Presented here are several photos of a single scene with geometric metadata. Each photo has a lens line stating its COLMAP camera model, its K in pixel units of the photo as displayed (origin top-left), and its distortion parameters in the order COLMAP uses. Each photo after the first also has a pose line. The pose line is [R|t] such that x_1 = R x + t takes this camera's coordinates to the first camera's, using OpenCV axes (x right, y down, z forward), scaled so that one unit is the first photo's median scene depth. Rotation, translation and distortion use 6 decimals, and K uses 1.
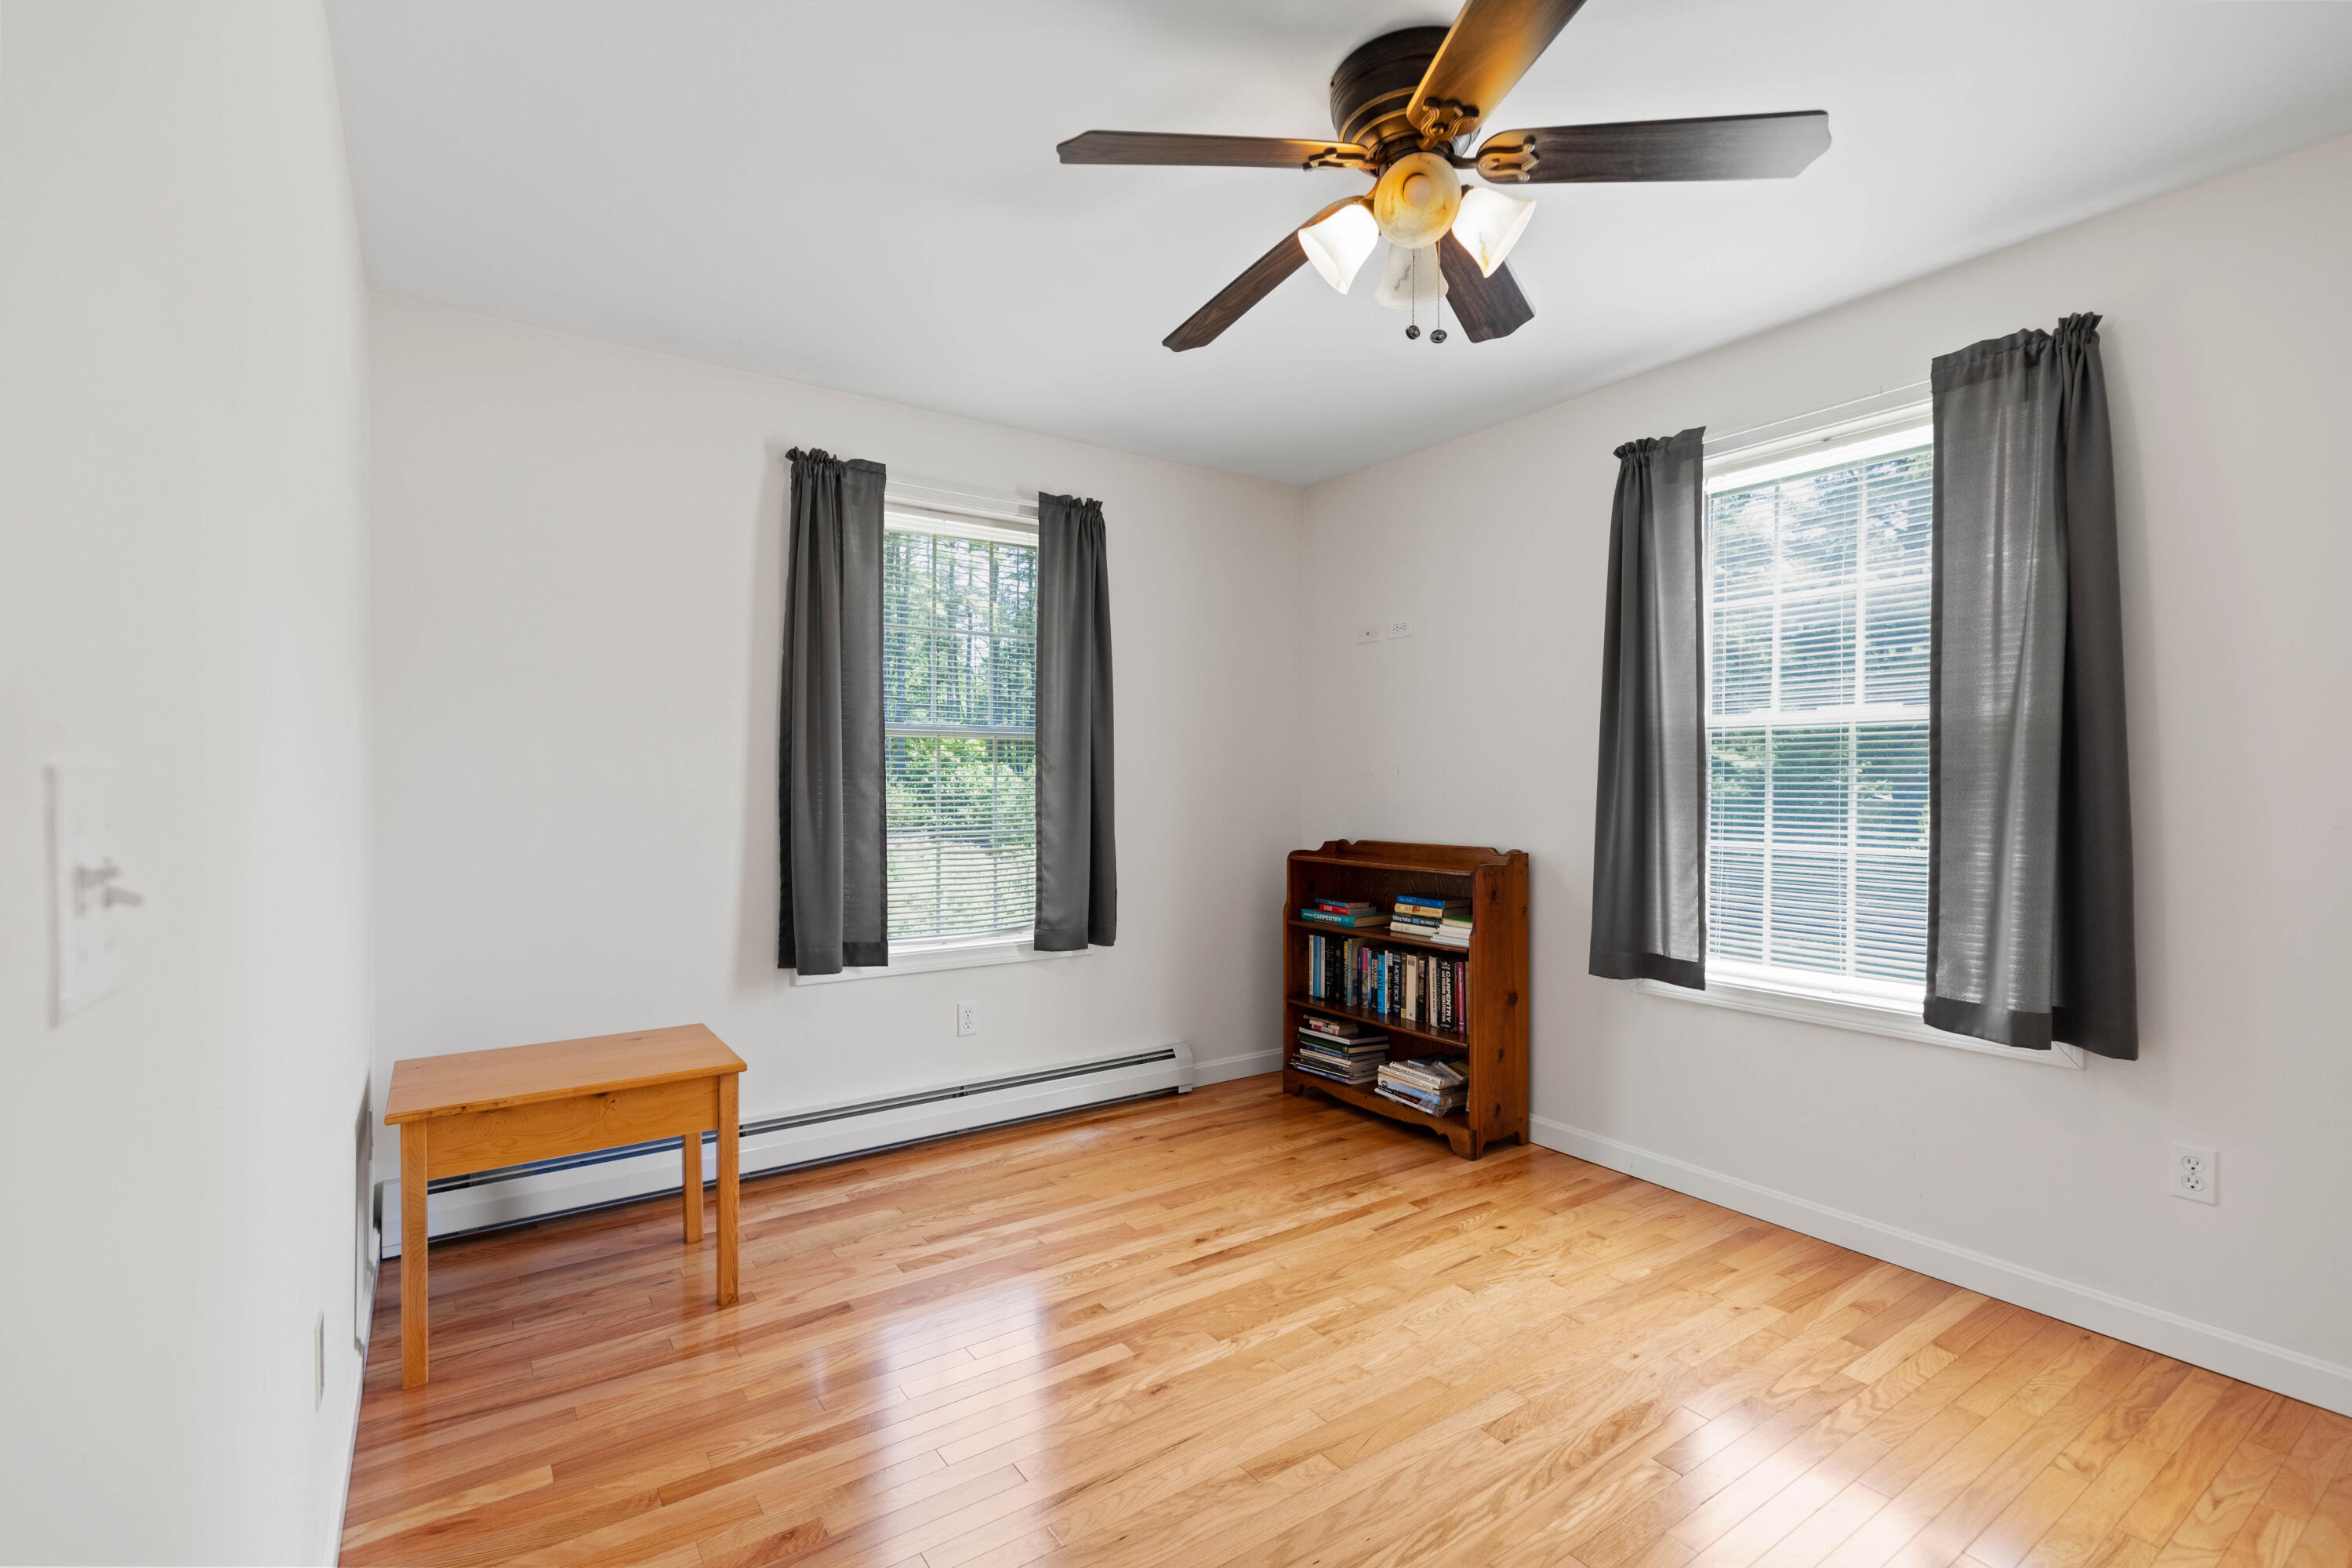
lens RADIAL K [[1070.4, 0, 1164.8], [0, 1070.4, 794.0], [0, 0, 1]] dist [0.004408, -0.000710]
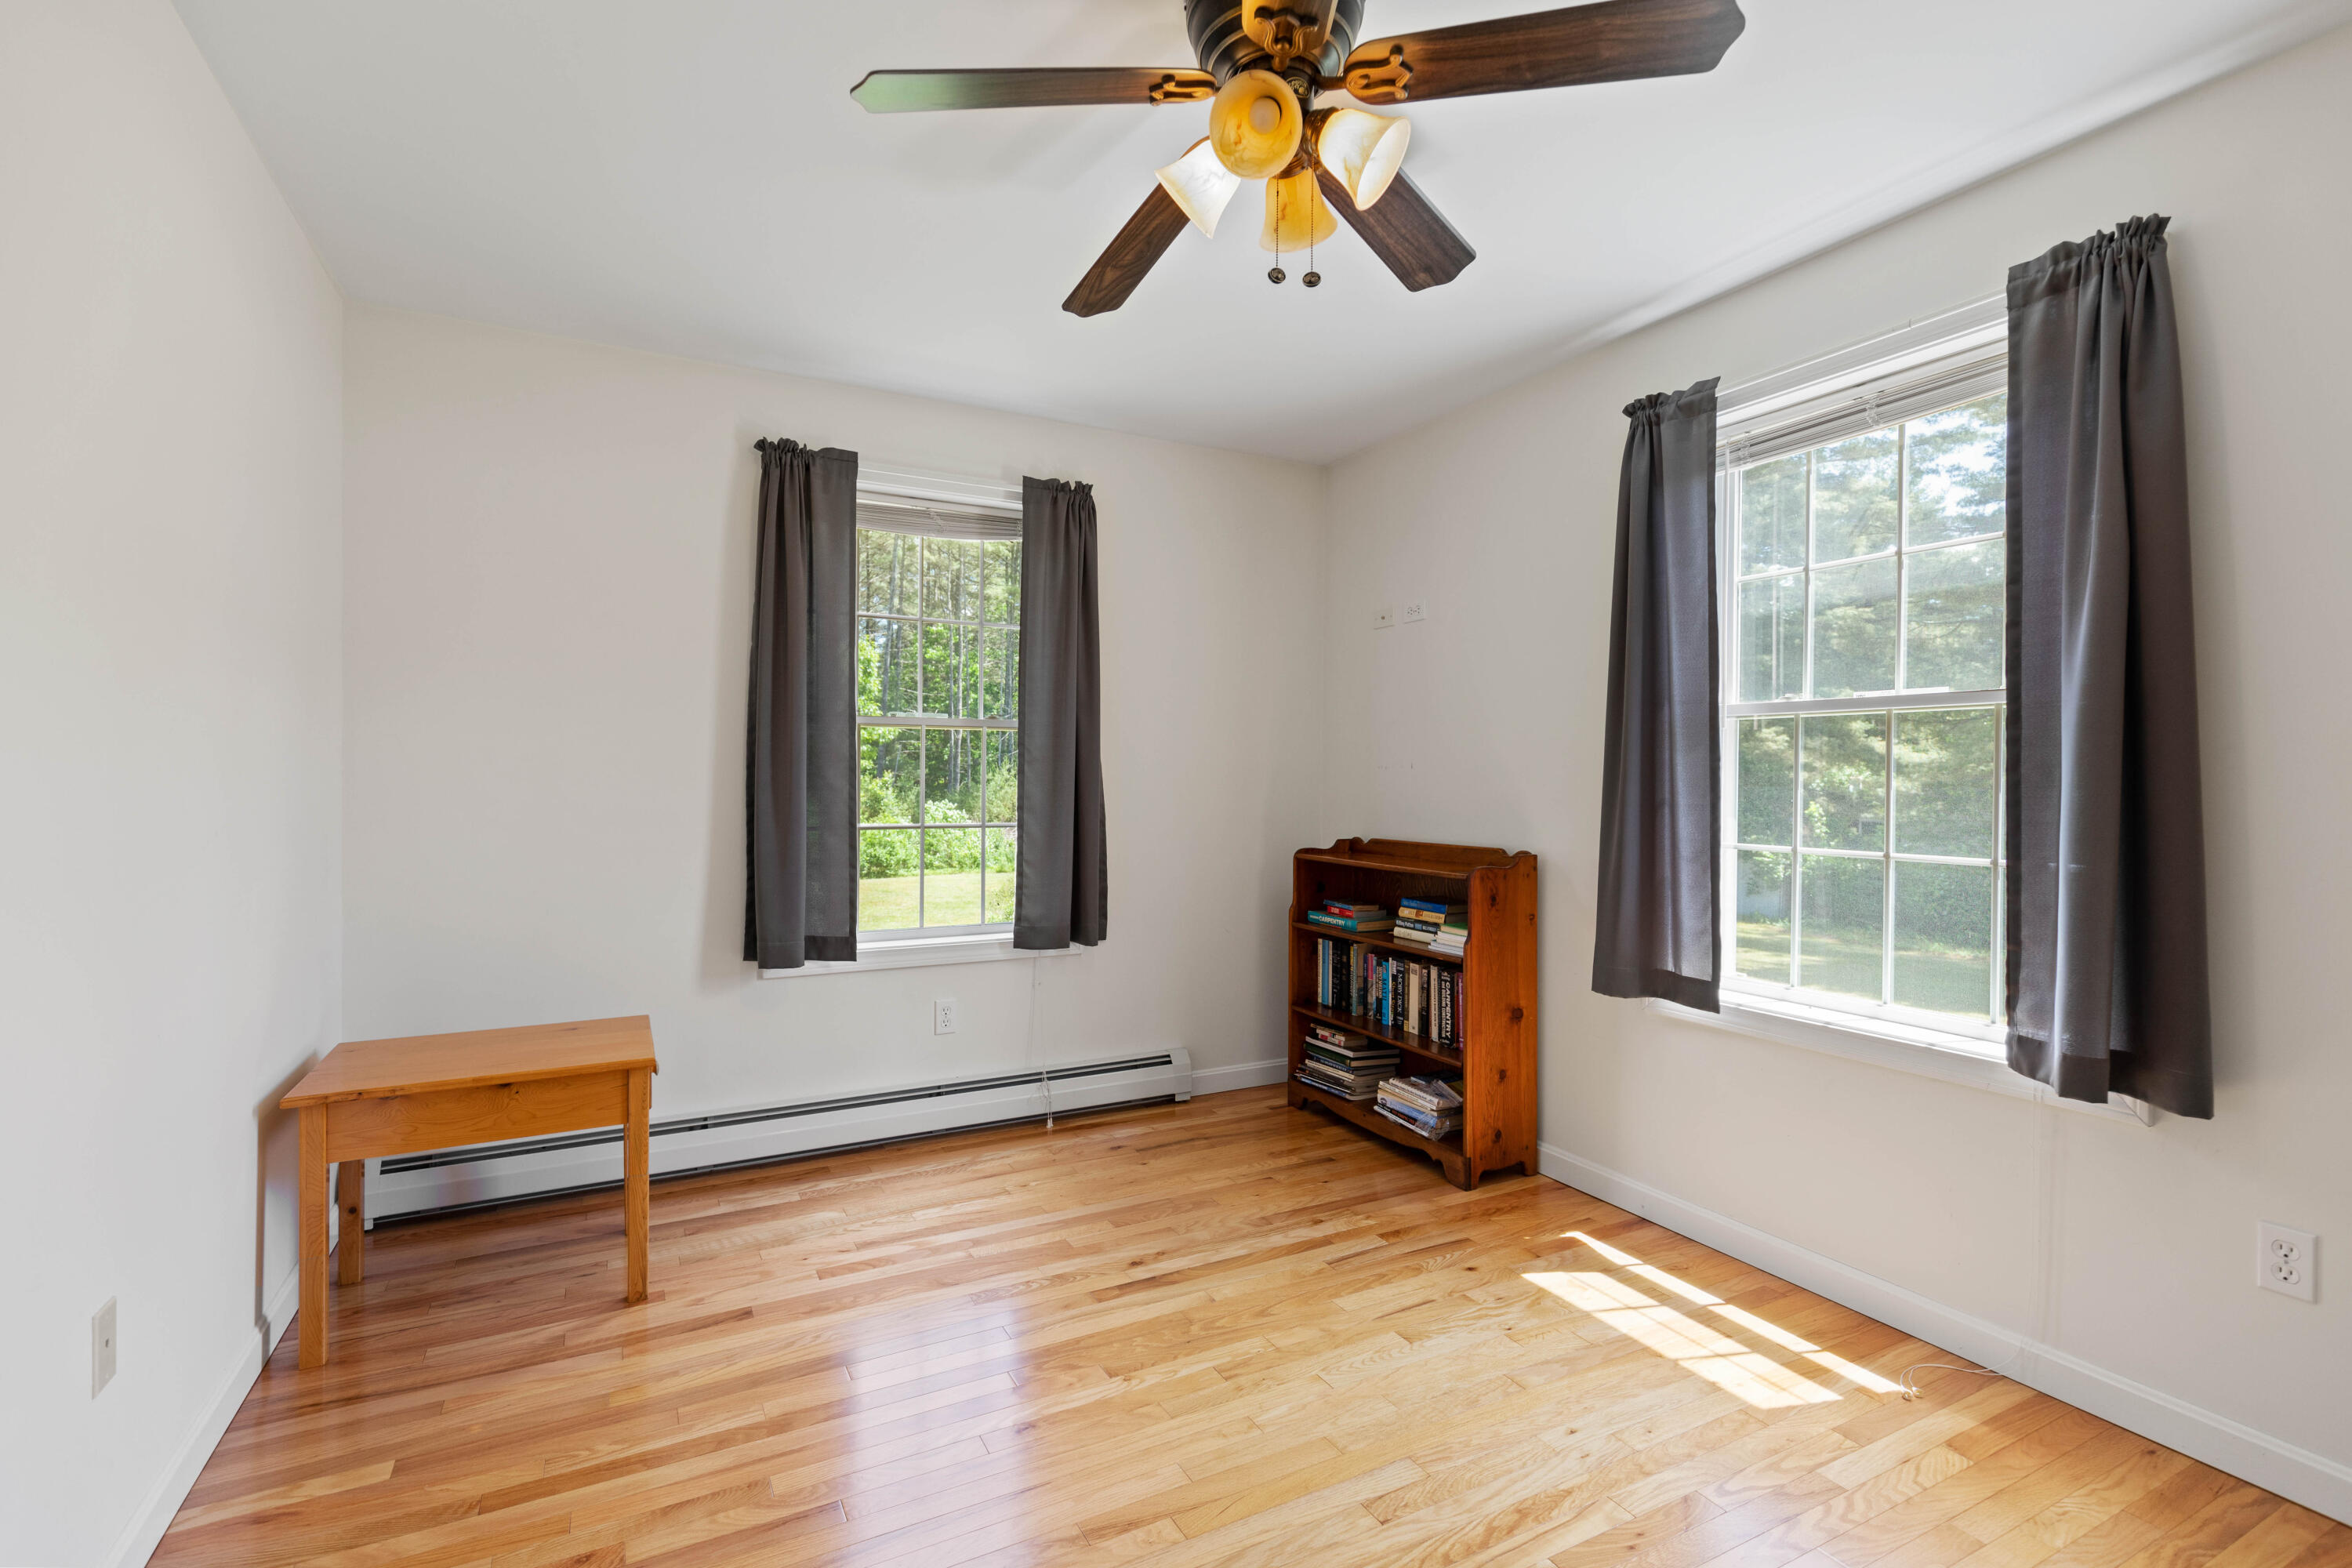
lens RADIAL K [[1070.4, 0, 1180.1], [0, 1070.4, 782.5], [0, 0, 1]] dist [0.004408, -0.000710]
pose [[0.991977, 0.004903, -0.126322, 0.210211], [-0.005434, 0.999978, -0.003854, -0.001986], [0.126300, 0.004509, 0.991982, 0.079152]]
